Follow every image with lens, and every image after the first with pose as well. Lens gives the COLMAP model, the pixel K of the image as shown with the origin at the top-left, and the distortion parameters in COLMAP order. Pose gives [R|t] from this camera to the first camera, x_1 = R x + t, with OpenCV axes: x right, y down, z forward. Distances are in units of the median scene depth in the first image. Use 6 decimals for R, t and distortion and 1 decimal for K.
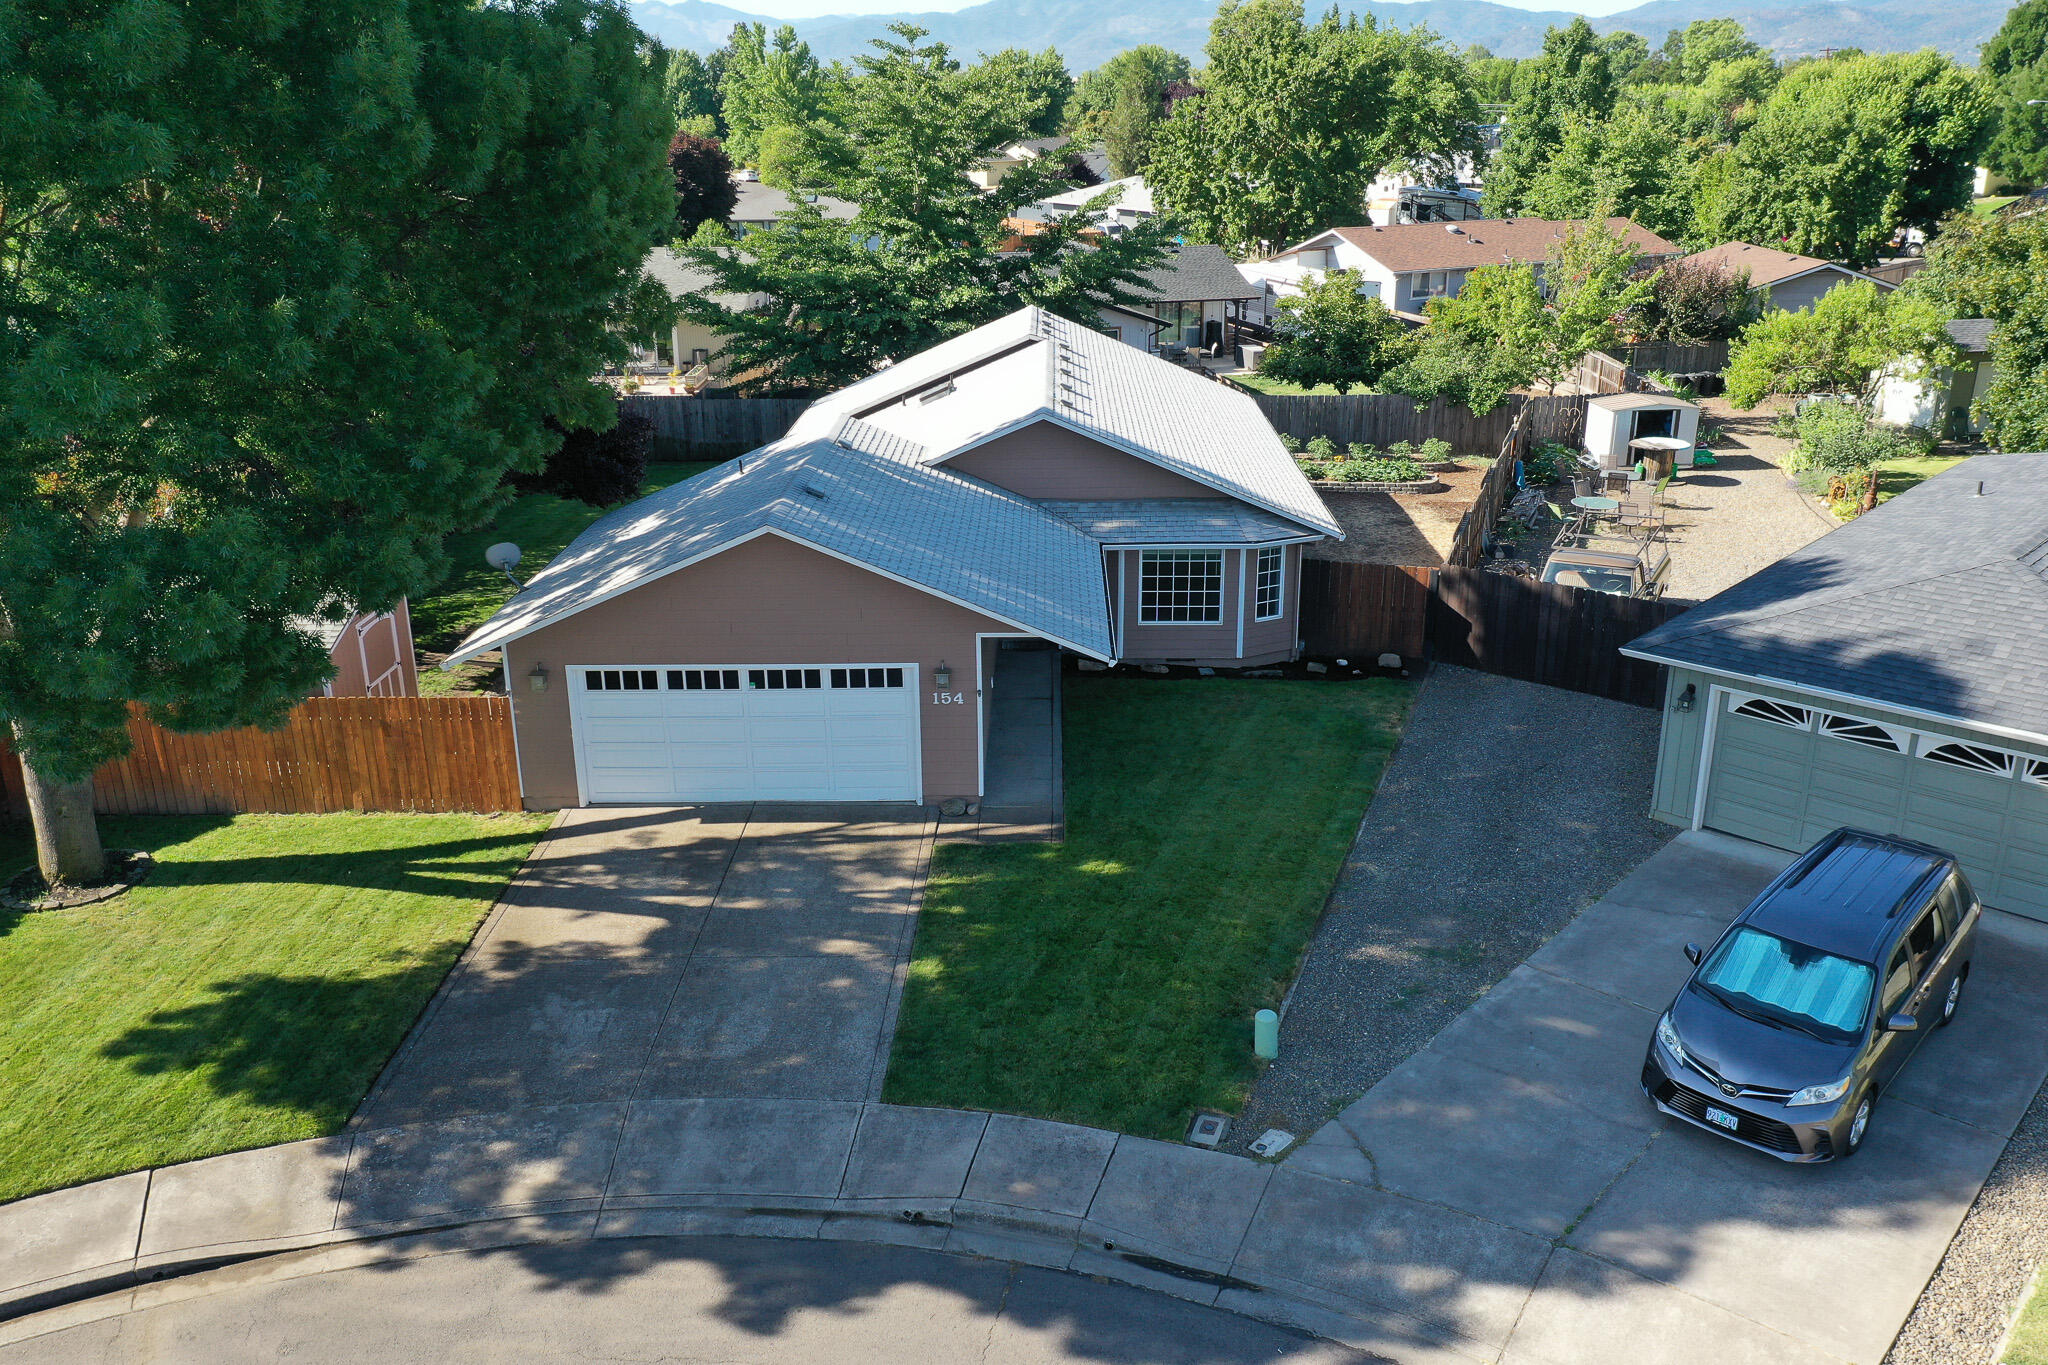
lens RADIAL K [[1634.1, 0, 1019.2], [0, 1634.1, 678.2], [0, 0, 1]] dist [0.018005, -0.012270]
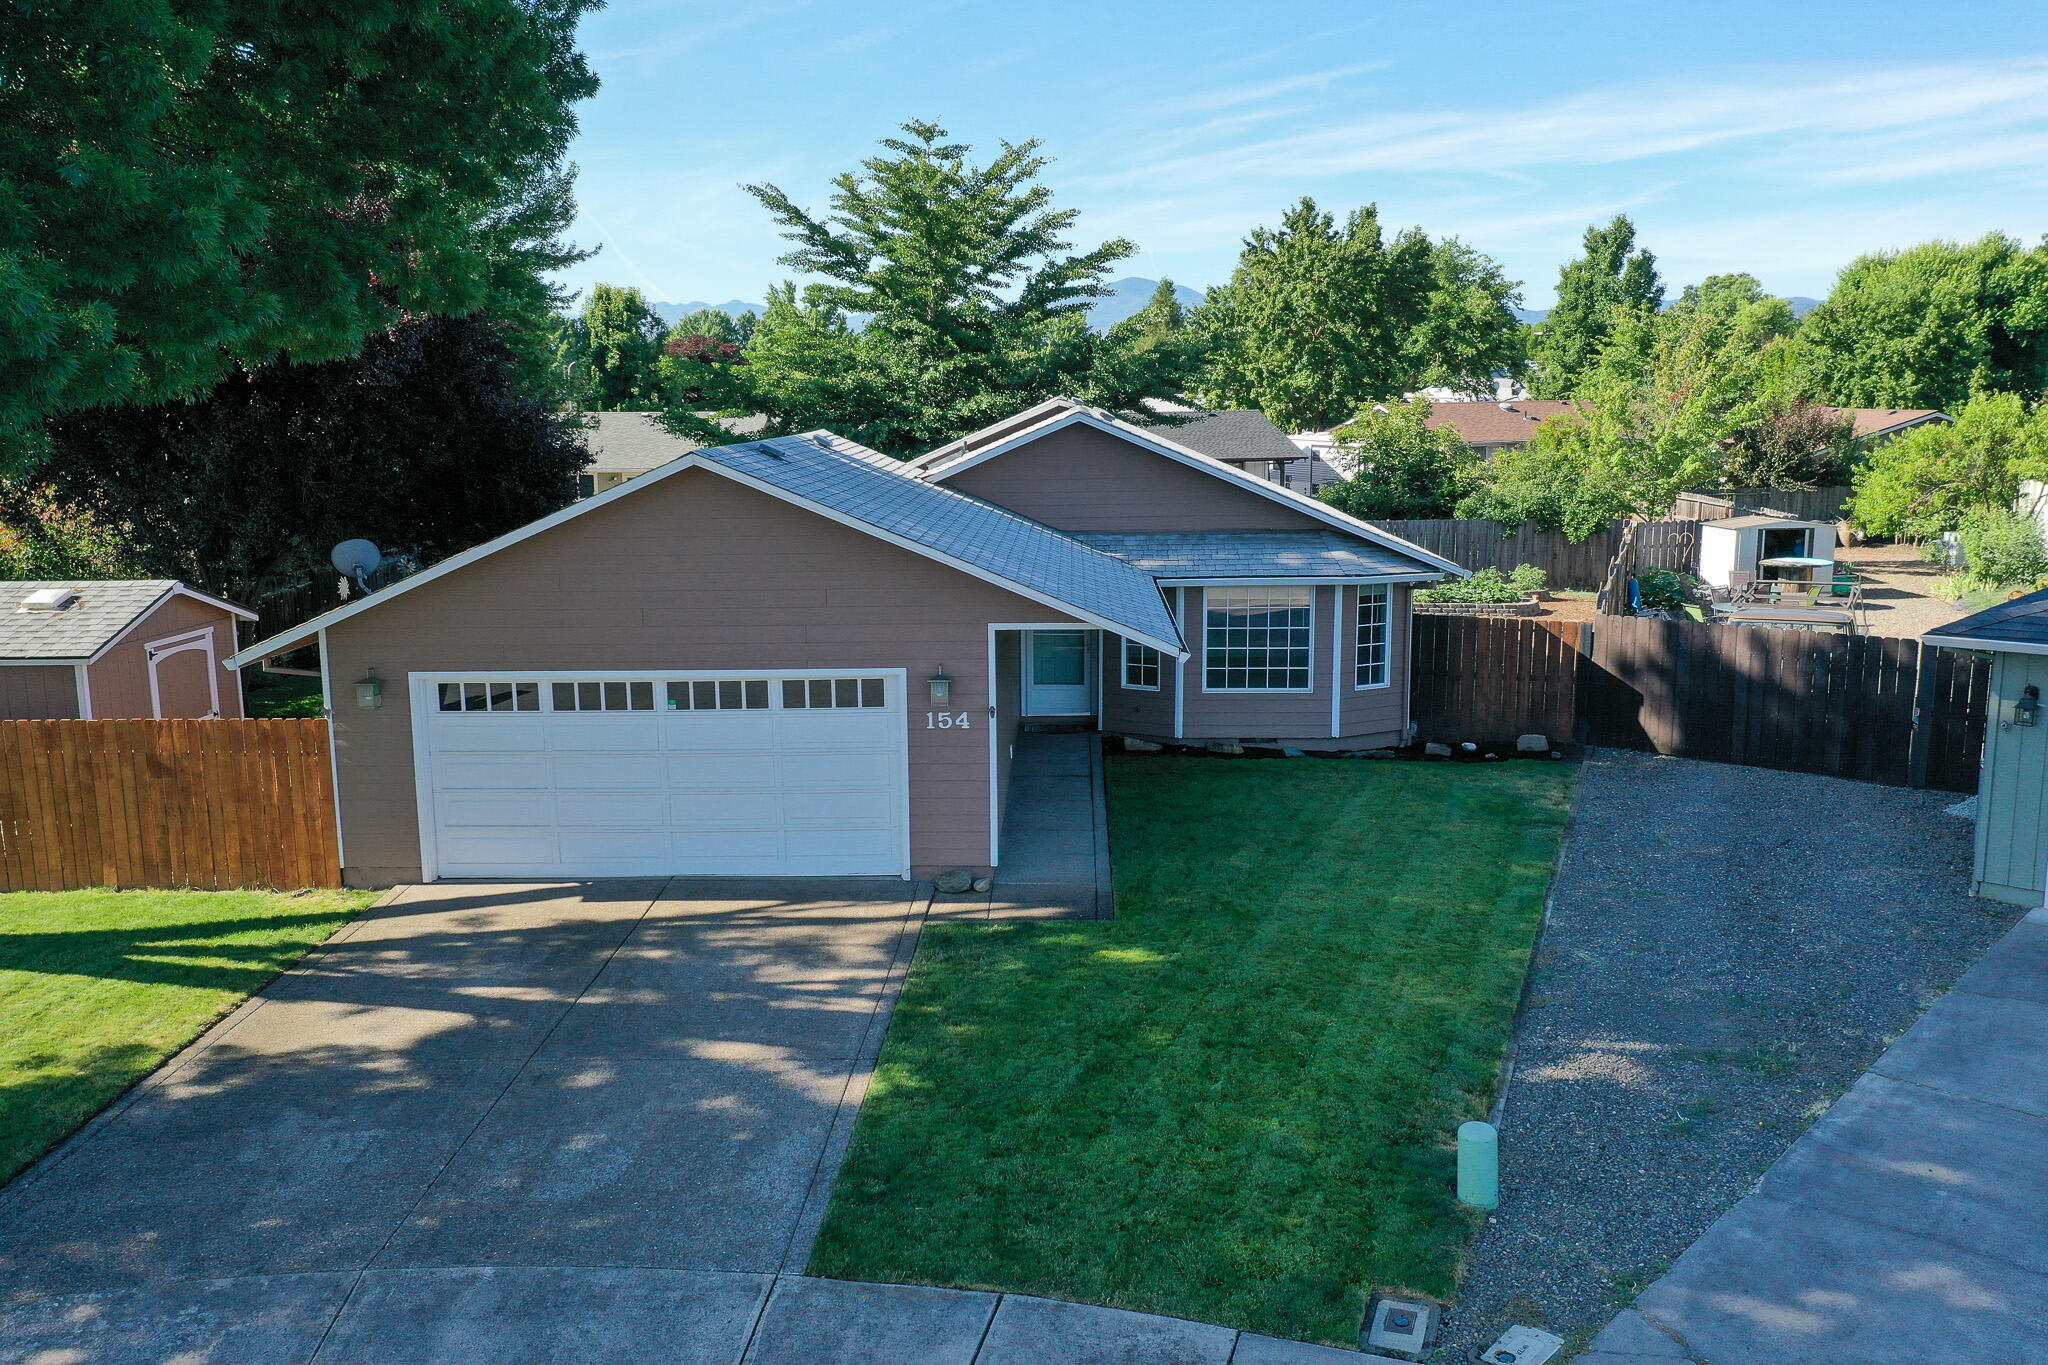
lens RADIAL K [[1634.1, 0, 1020.0], [0, 1634.1, 678.4], [0, 0, 1]] dist [0.018005, -0.012270]
pose [[0.999904, 0.001714, -0.013718, -0.002799], [-0.003958, 0.986231, -0.165324, 0.109966], [0.013246, 0.165363, 0.986144, 0.302569]]
